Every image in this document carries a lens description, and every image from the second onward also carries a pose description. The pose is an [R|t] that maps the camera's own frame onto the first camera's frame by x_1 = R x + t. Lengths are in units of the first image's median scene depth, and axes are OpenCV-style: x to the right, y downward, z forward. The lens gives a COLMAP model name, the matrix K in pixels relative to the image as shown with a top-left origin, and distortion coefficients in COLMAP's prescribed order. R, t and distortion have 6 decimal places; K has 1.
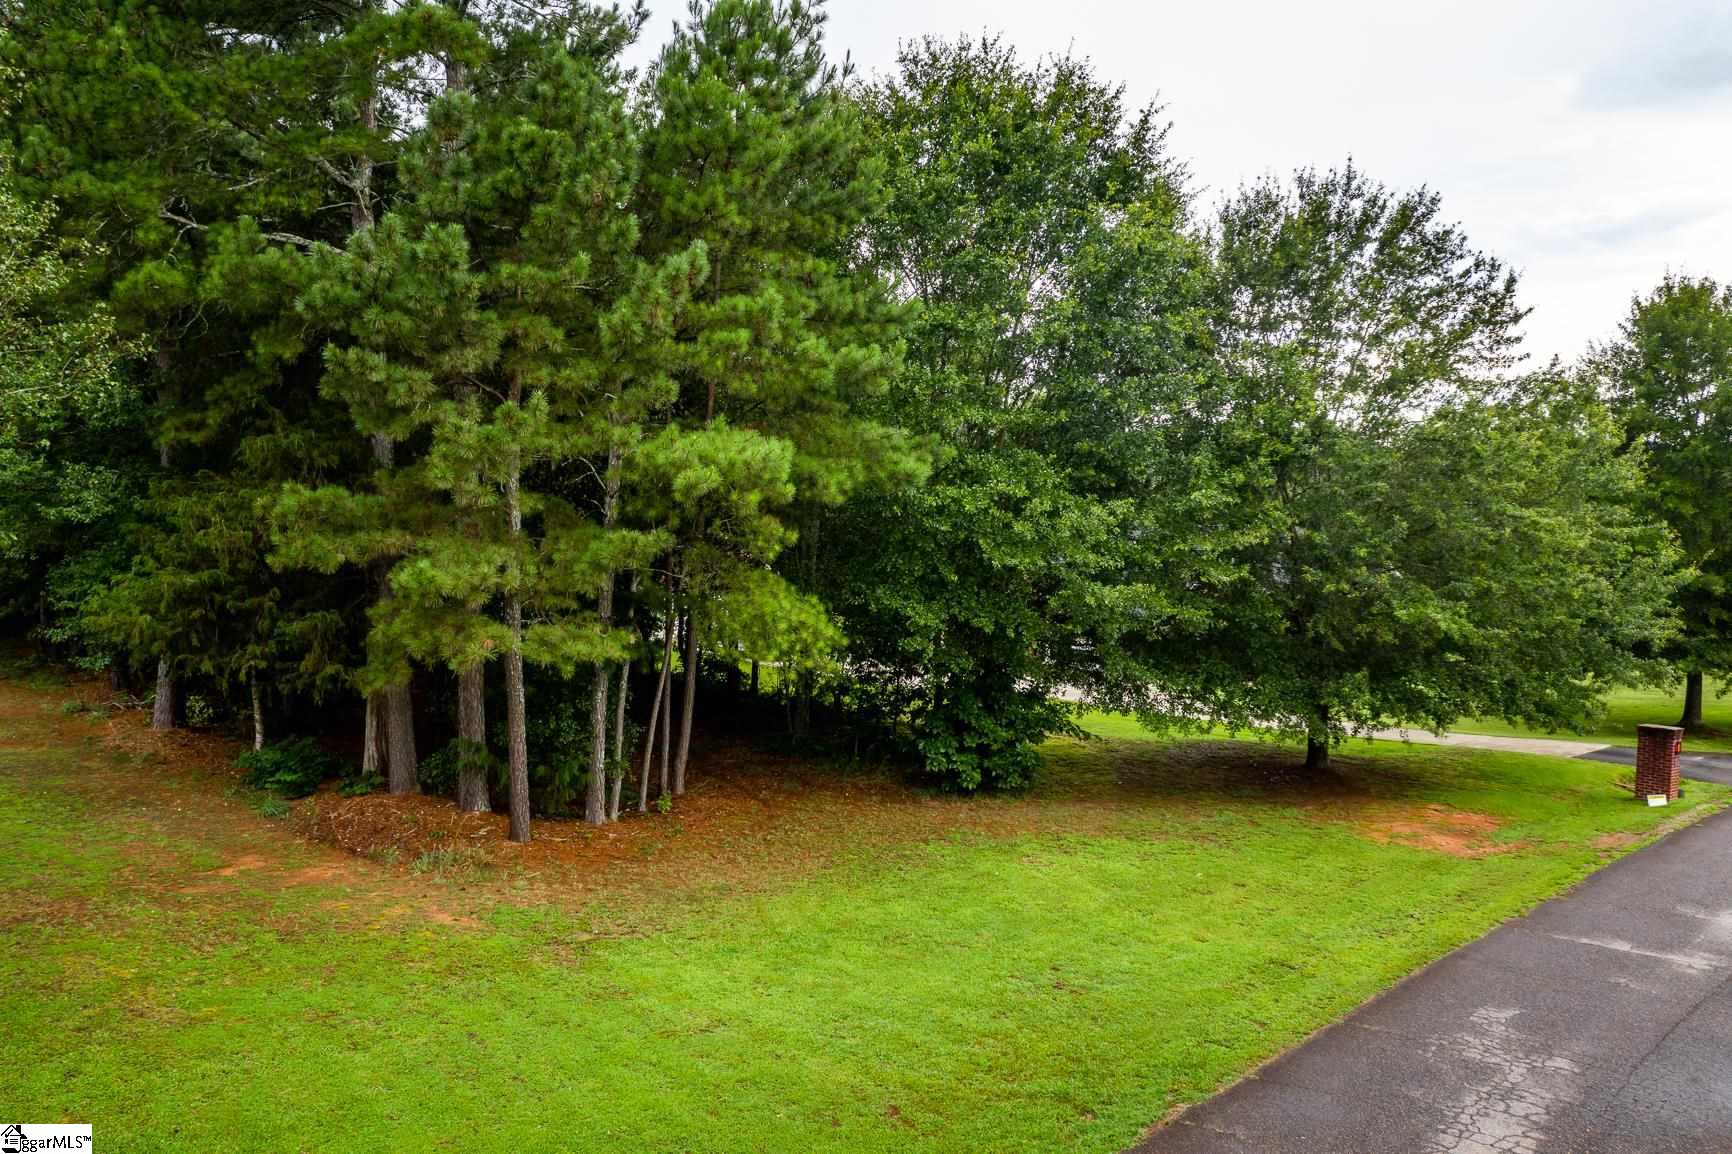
lens RADIAL K [[1344.2, 0, 866.0], [0, 1344.2, 577.0], [0, 0, 1]] dist [-0.008058, 0.003257]
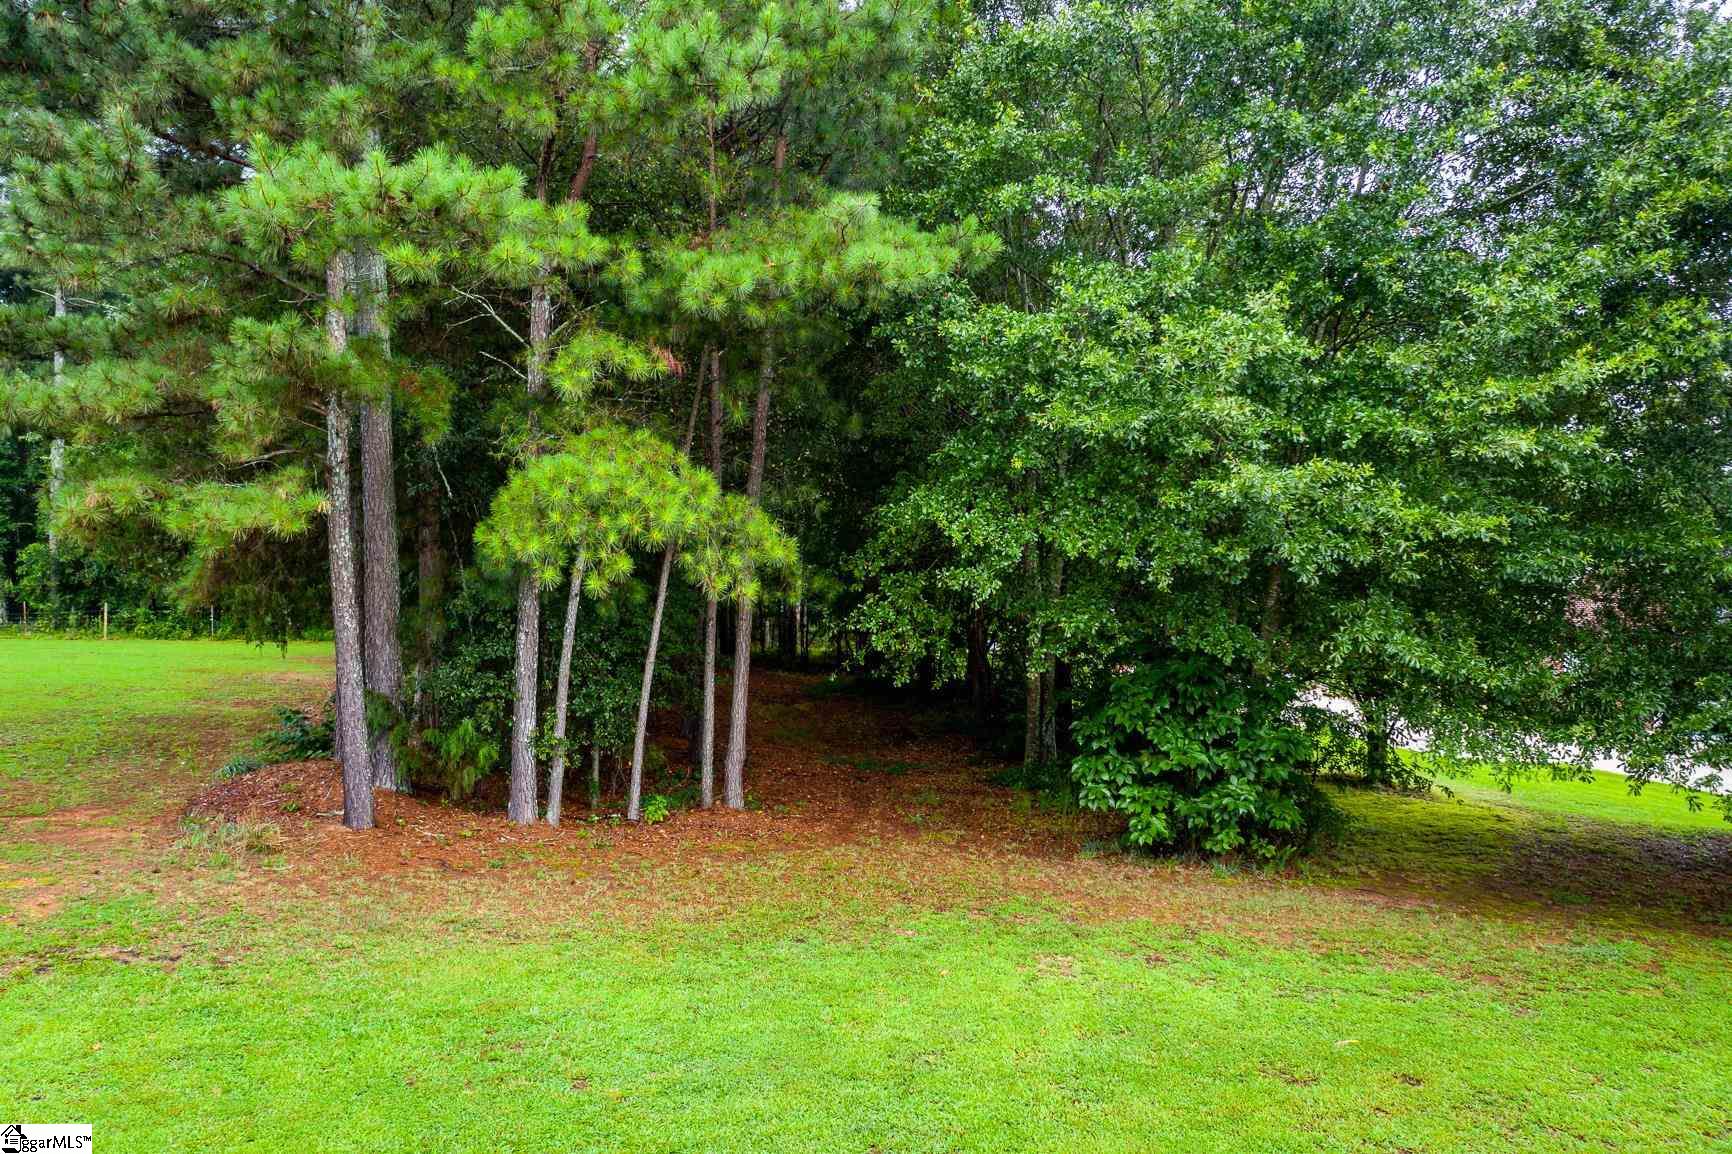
lens RADIAL K [[1344.2, 0, 866.0], [0, 1344.2, 577.0], [0, 0, 1]] dist [-0.008058, 0.003257]
pose [[0.873382, 0.011548, -0.486898, 0.265013], [-0.036992, 0.998404, -0.042676, 0.069975], [0.485629, 0.055284, 0.872415, 0.416976]]
